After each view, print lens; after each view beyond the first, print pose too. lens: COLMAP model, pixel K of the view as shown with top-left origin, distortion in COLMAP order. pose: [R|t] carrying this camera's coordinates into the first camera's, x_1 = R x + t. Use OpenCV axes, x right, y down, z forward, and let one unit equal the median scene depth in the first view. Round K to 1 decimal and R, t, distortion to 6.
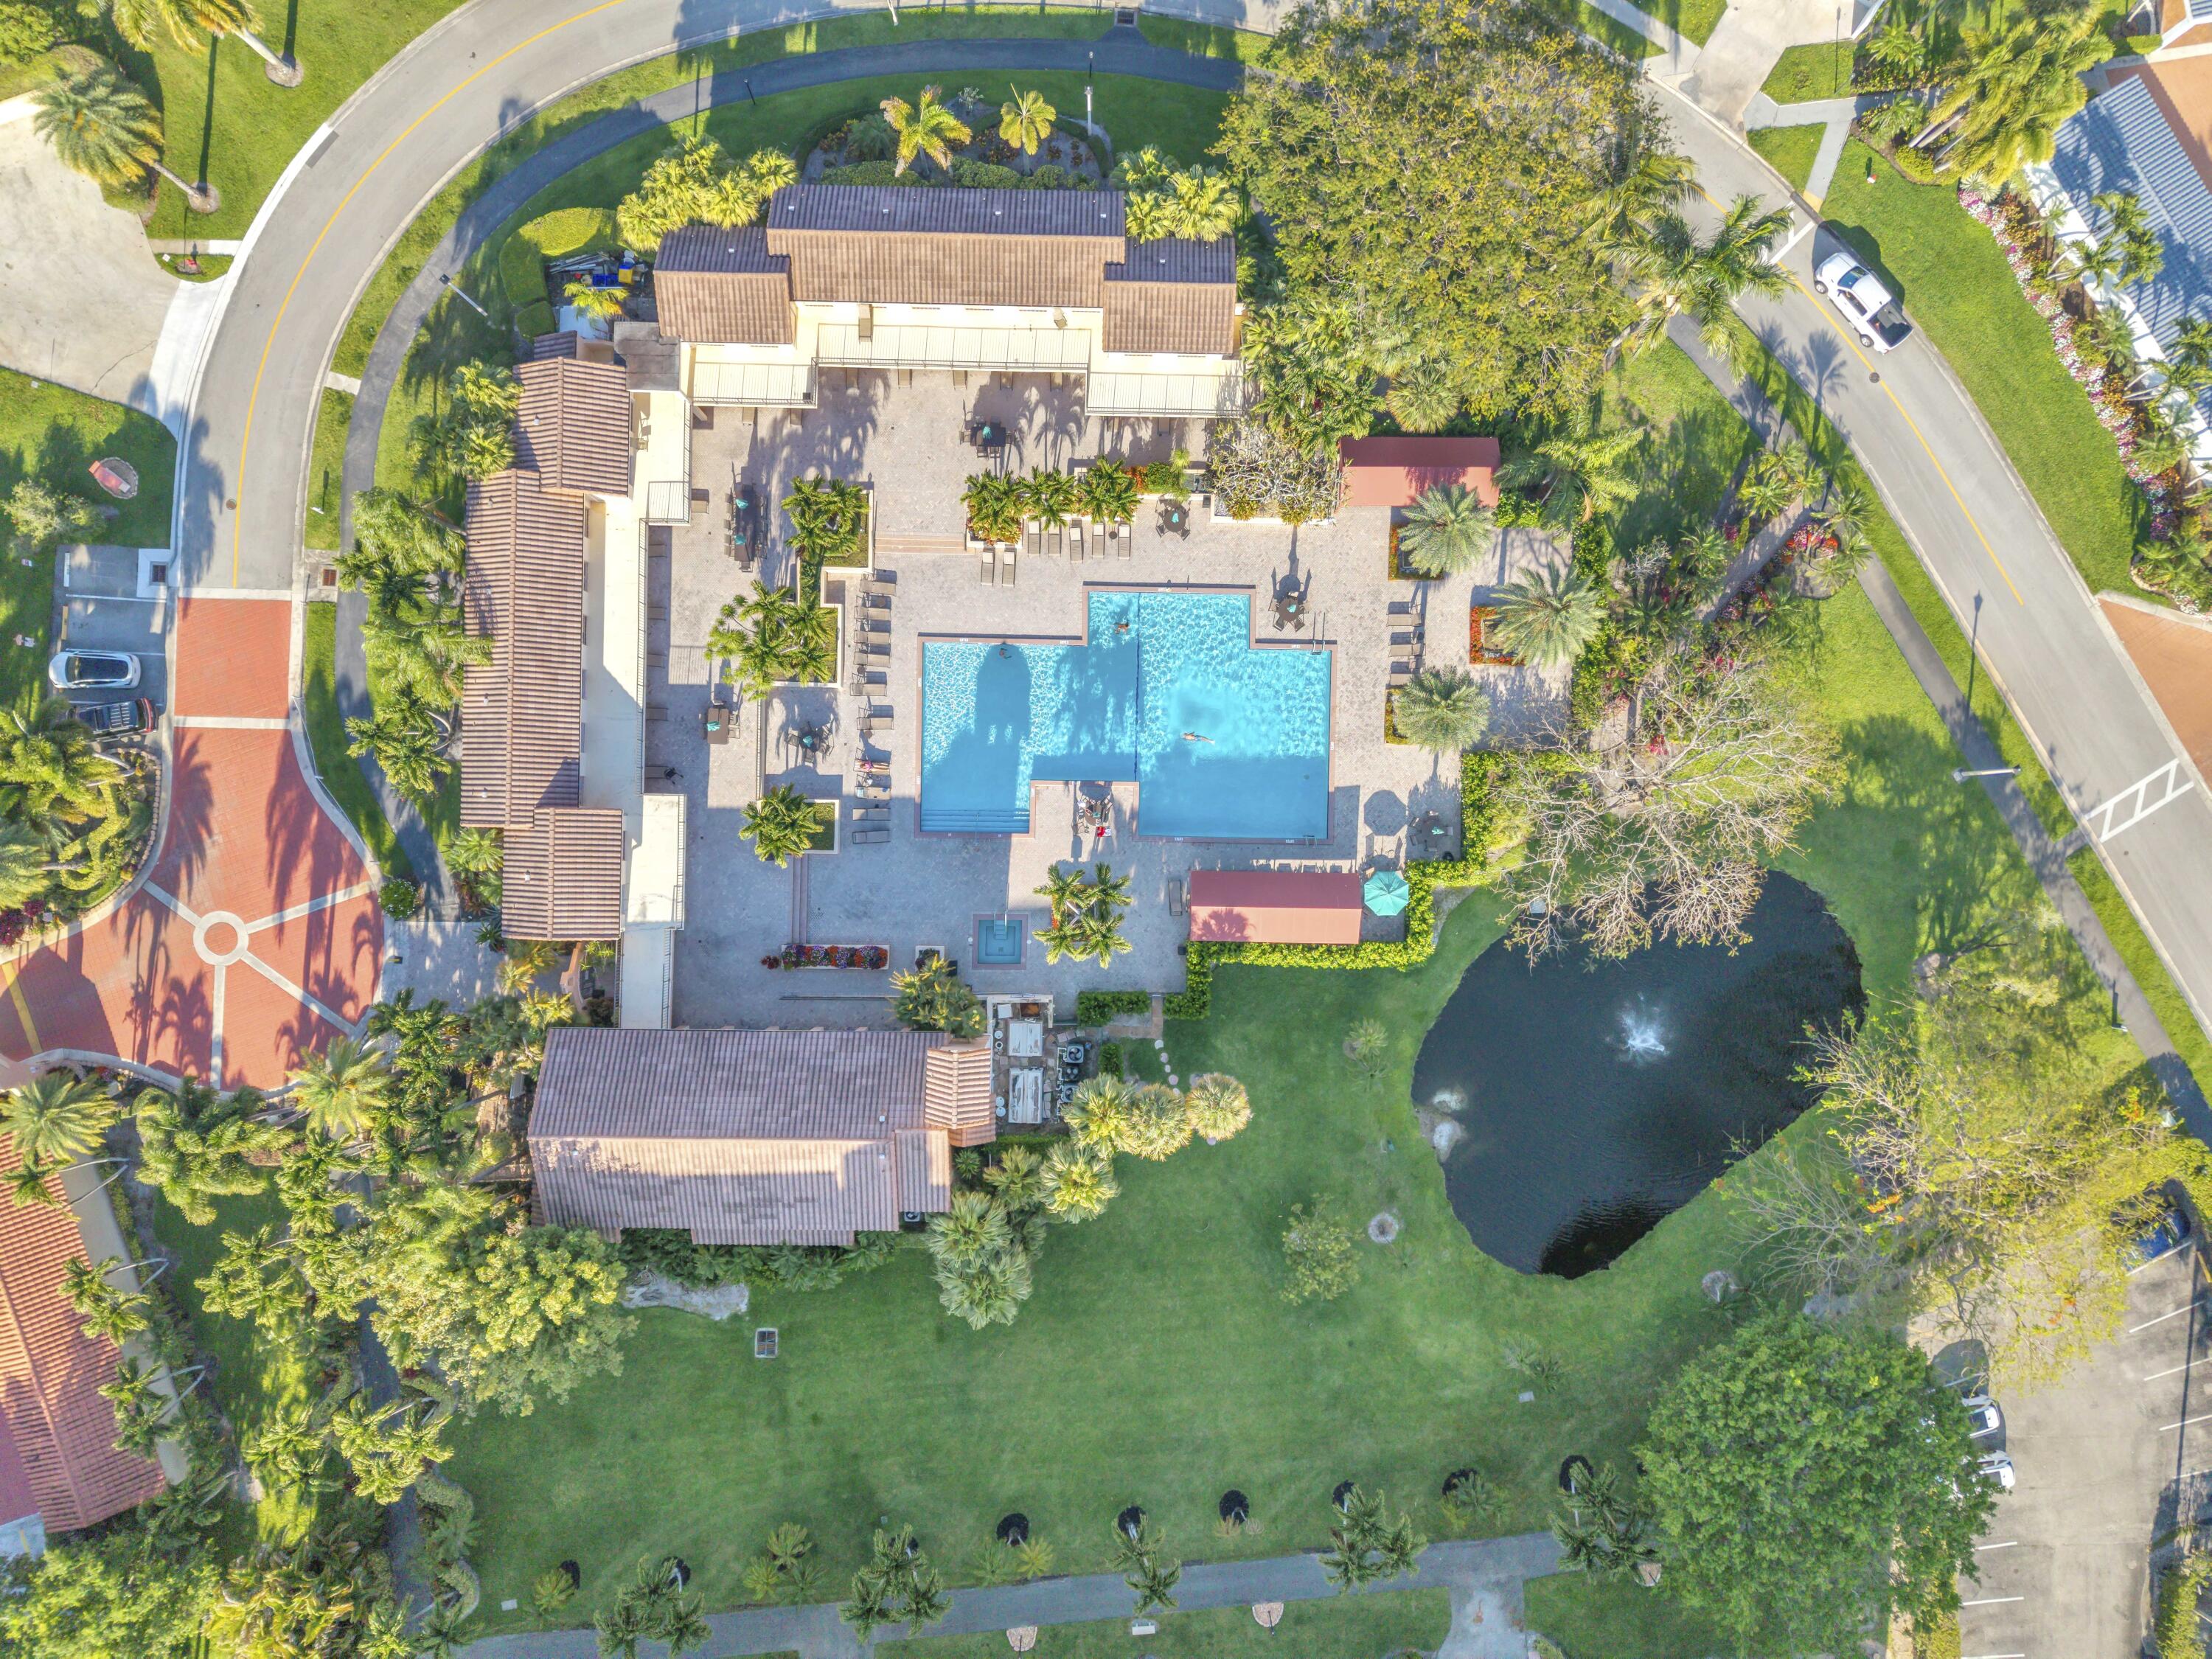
lens RADIAL K [[1497.2, 0, 1126.0], [0, 1497.2, 842.4], [0, 0, 1]] dist [0.006989, -0.004273]
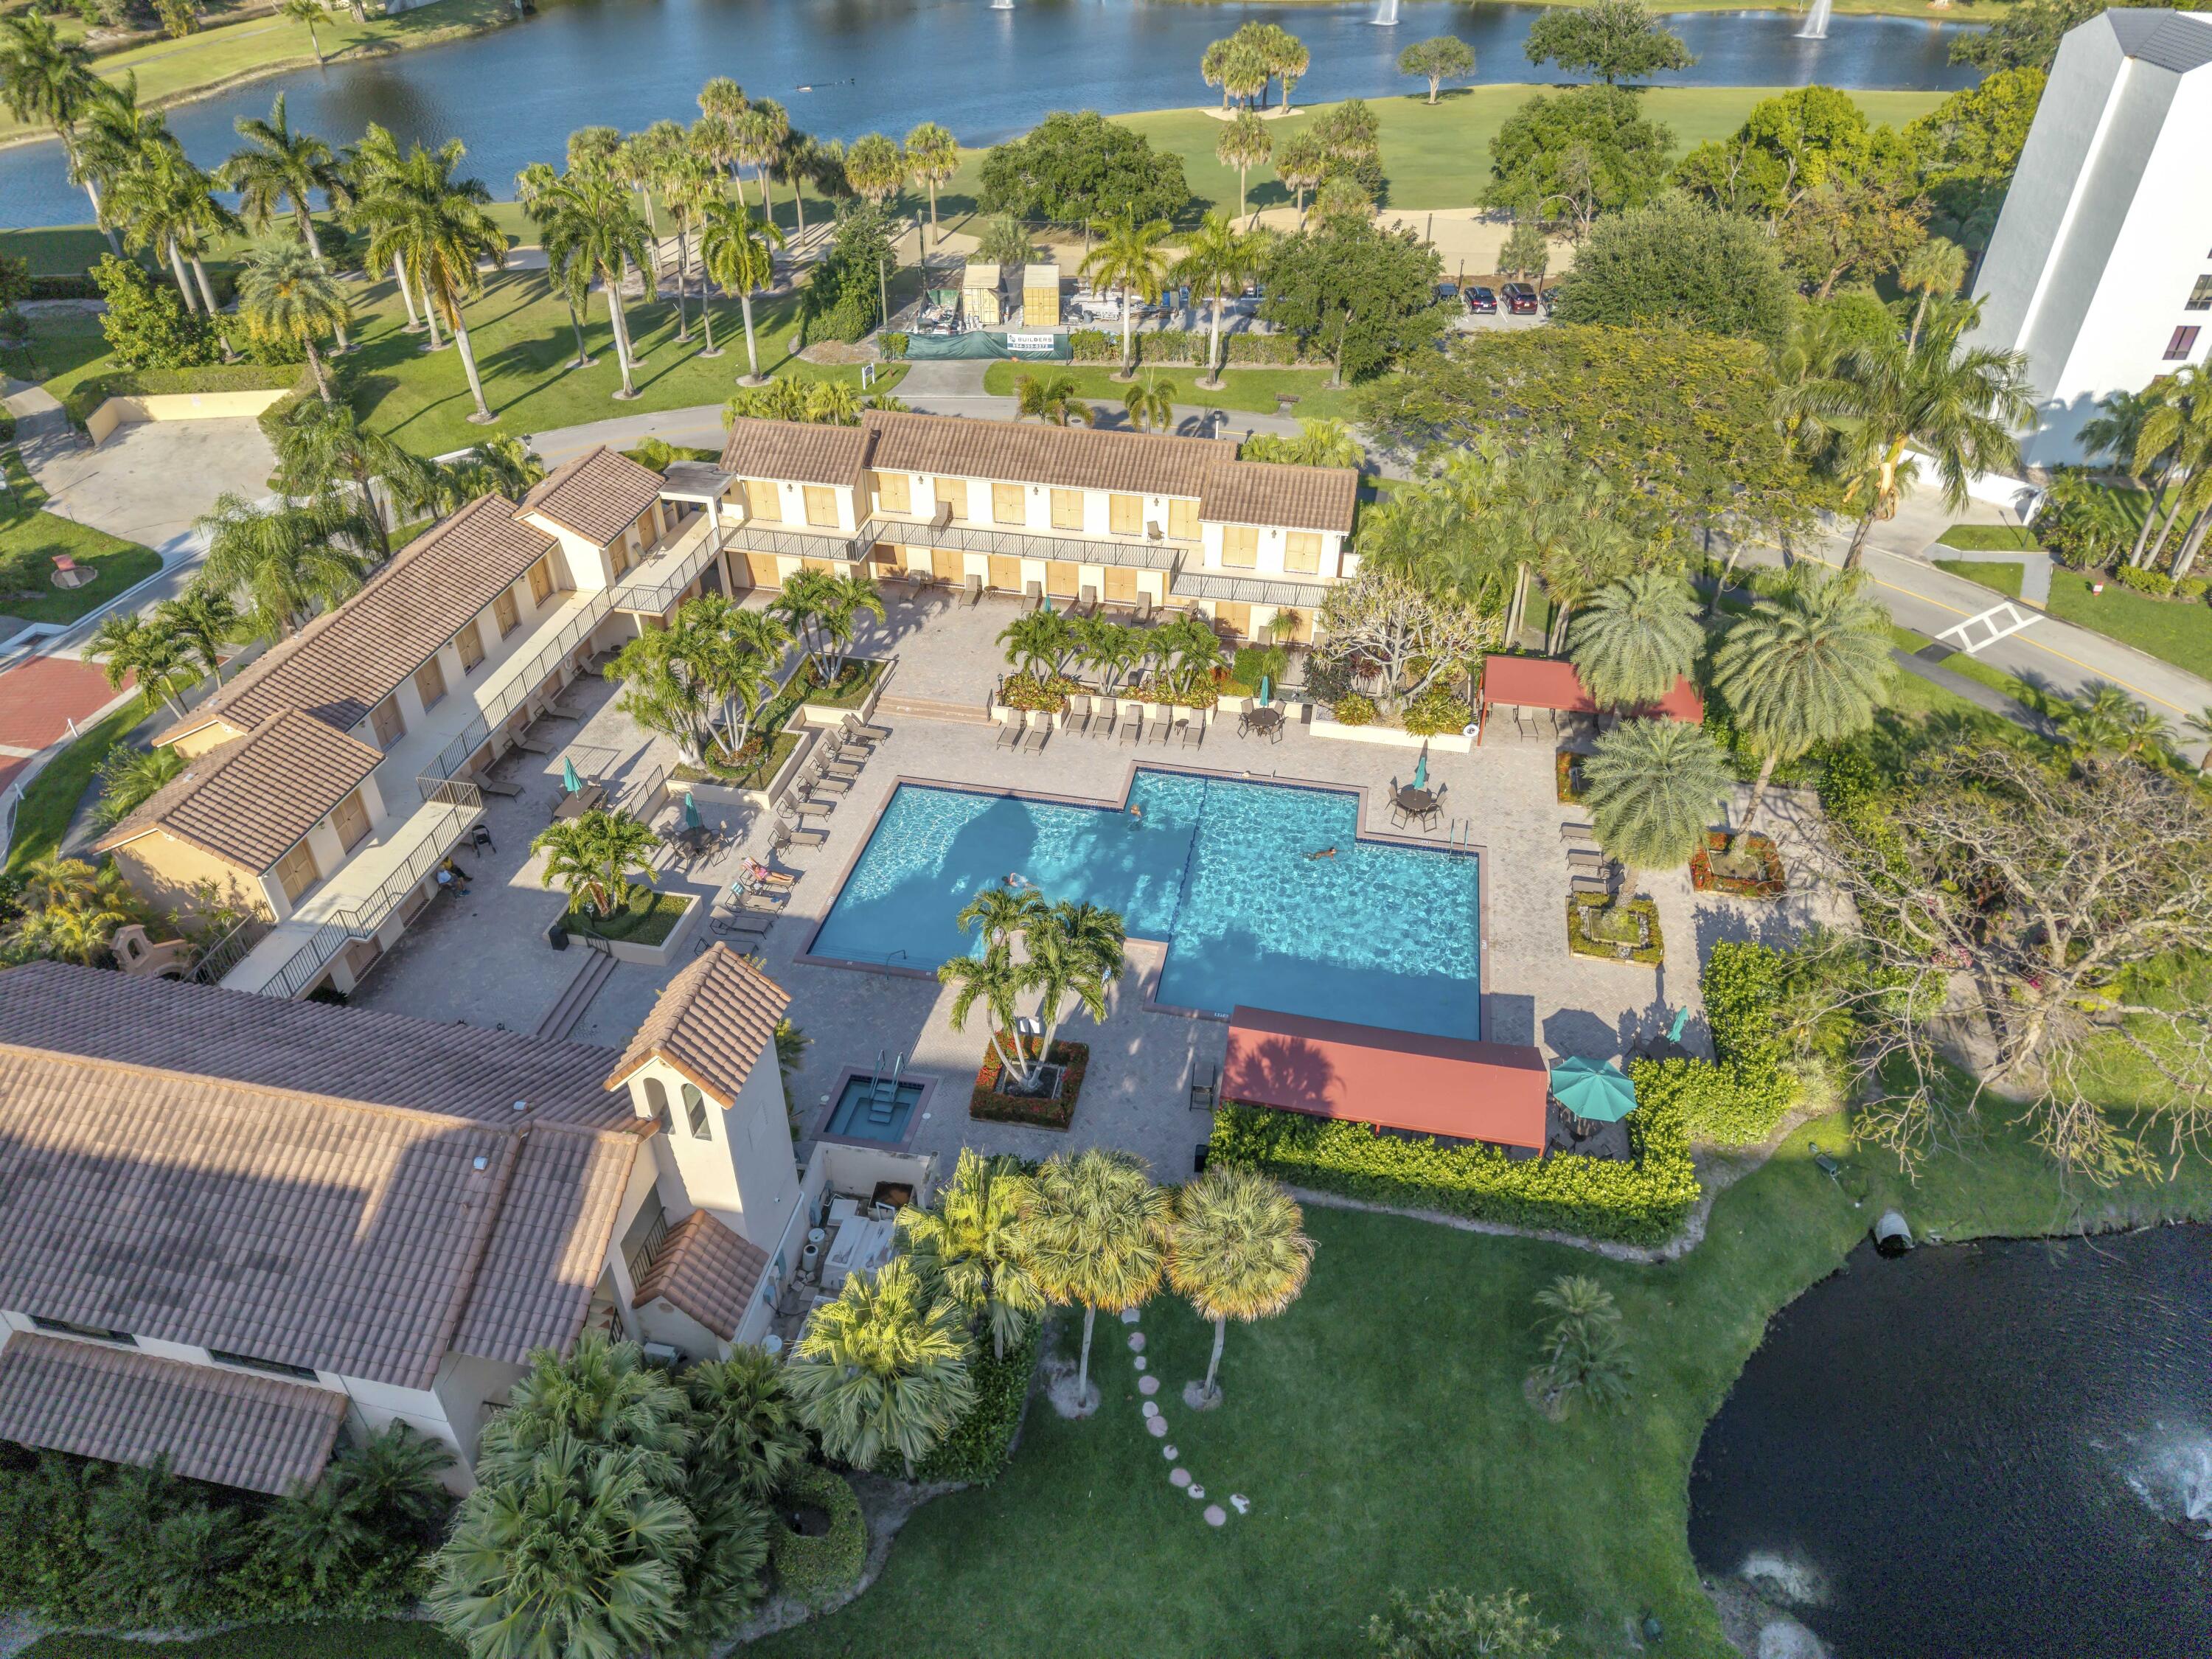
lens RADIAL K [[1497.2, 0, 1105.9], [0, 1497.2, 822.5], [0, 0, 1]] dist [0.006989, -0.004273]
pose [[0.984204, 0.098034, -0.147414, 0.070691], [-0.176853, 0.582306, -0.793500, 0.432390], [0.008050, 0.807037, 0.590446, 0.594595]]
